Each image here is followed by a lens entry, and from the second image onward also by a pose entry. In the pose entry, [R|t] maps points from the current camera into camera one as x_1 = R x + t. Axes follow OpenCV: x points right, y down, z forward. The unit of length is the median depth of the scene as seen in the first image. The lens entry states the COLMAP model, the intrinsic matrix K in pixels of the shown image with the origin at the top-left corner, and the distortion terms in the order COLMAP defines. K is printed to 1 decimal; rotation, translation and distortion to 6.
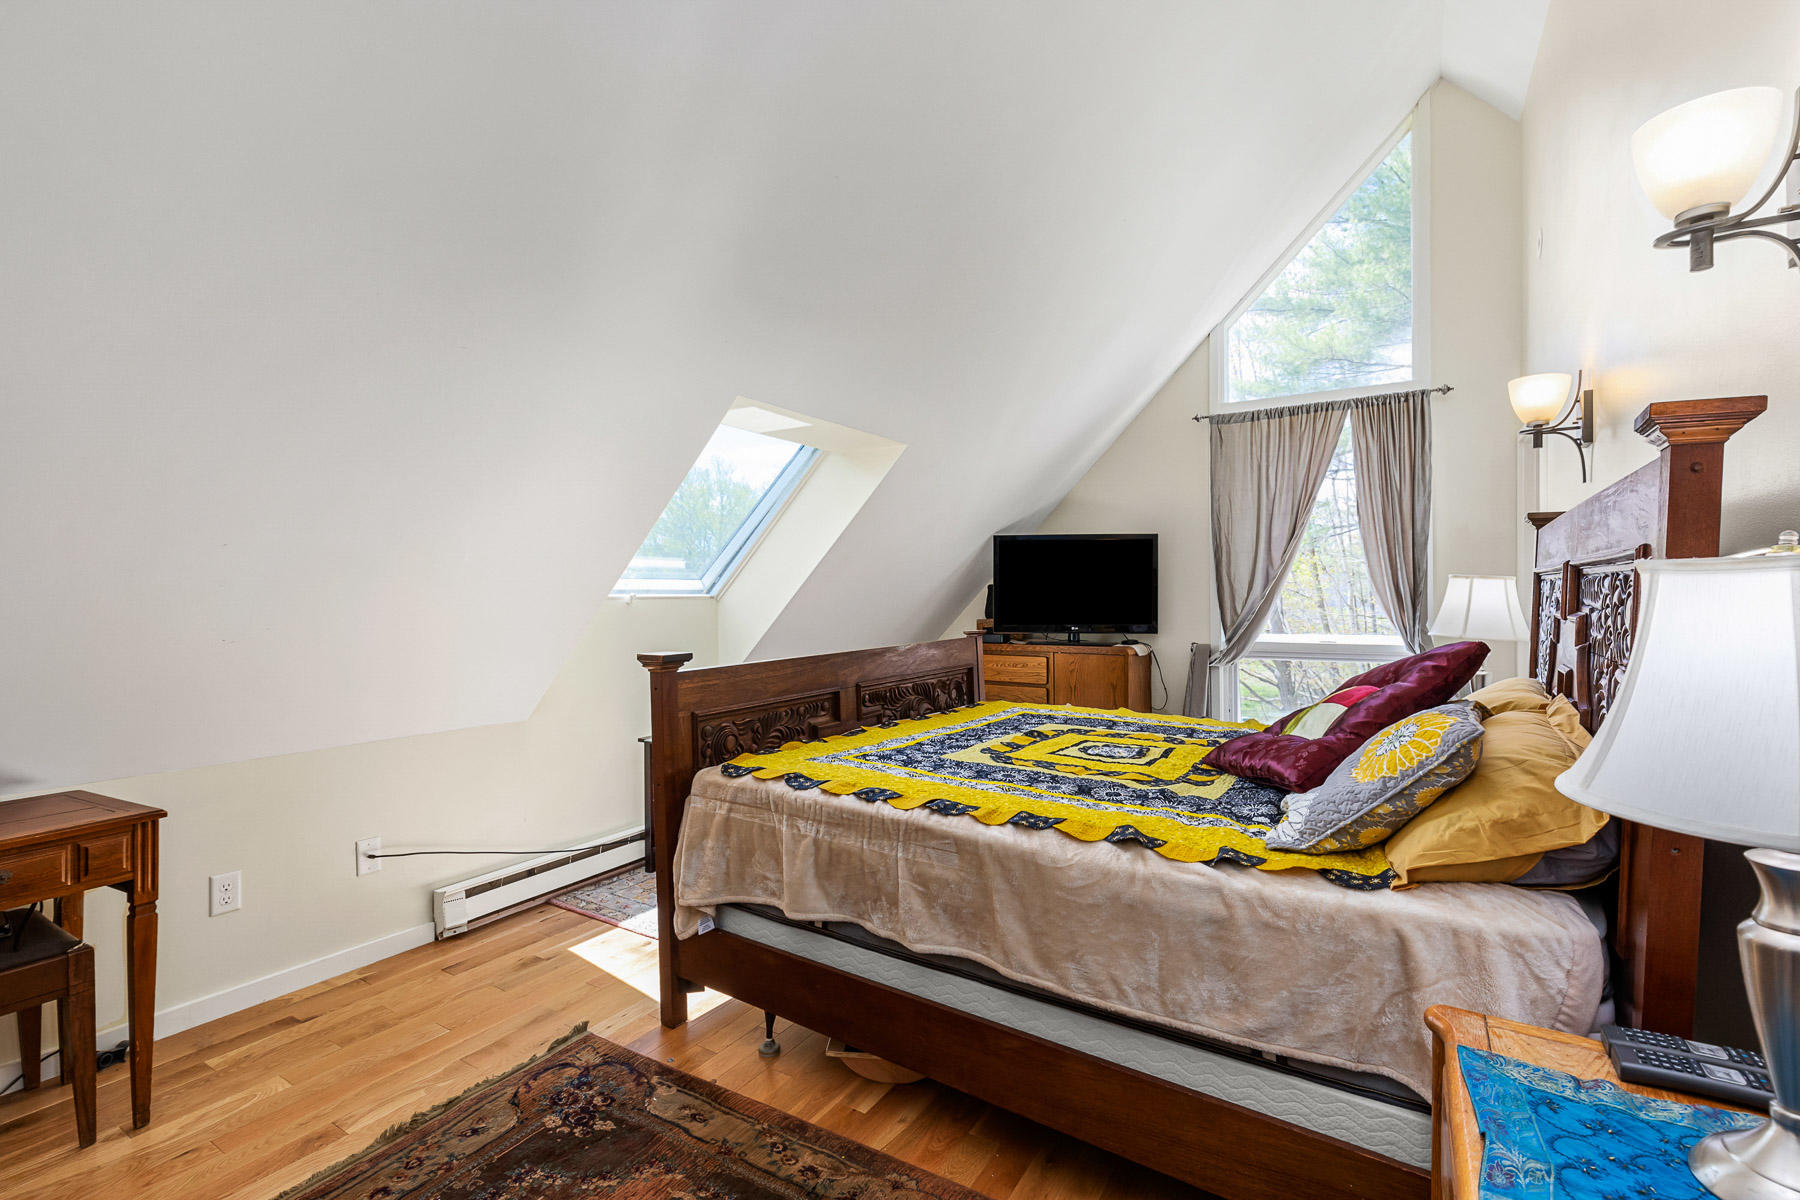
lens RADIAL K [[788.1, 0, 900.0], [0, 788.1, 600.0], [0, 0, 1]] dist [-0.000030, -0.000135]
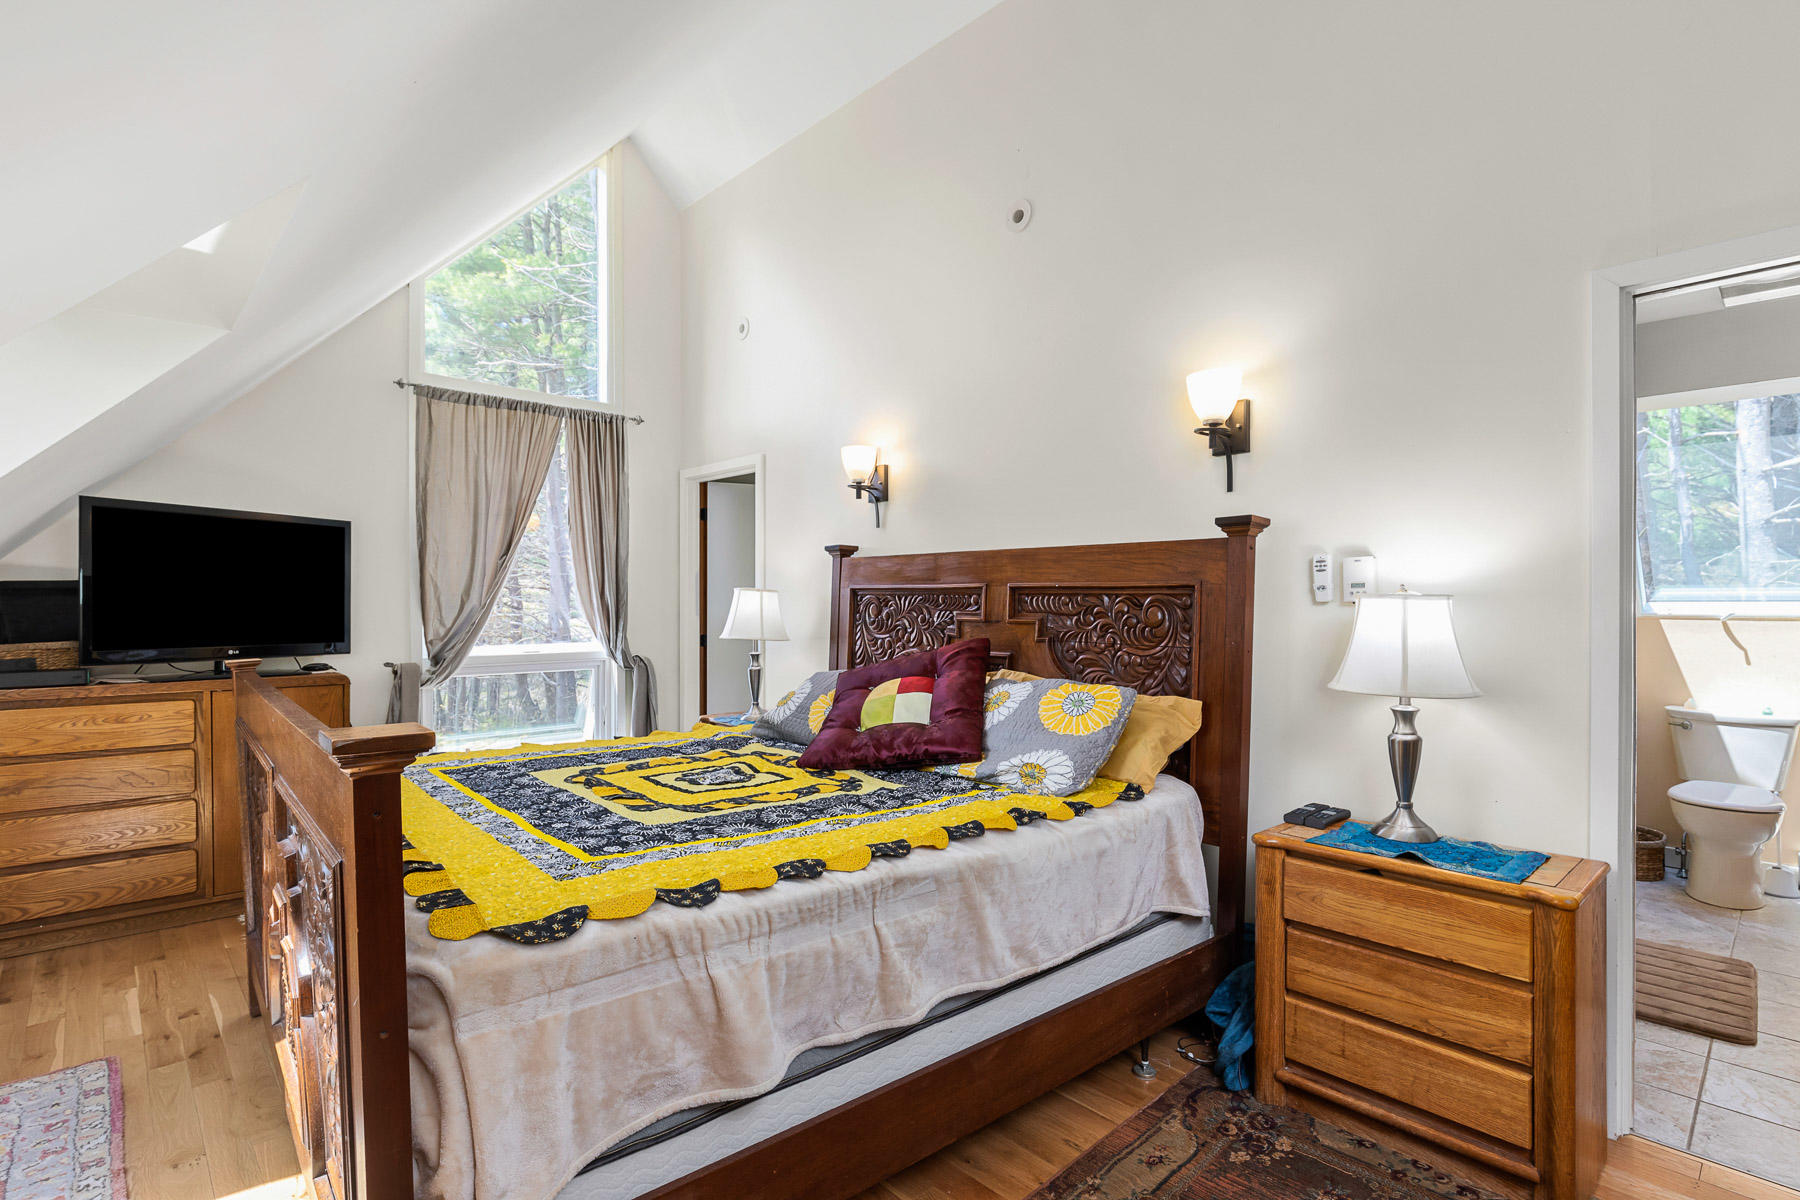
lens RADIAL K [[859.4, 0, 893.3], [0, 859.4, 588.6], [0, 0, 1]] dist [-0.000630, 0.000289]
pose [[0.284226, 0.021103, 0.958525, -0.339618], [-0.000670, 0.999762, -0.021812, -0.002111], [-0.958757, 0.005557, 0.284172, 0.287253]]
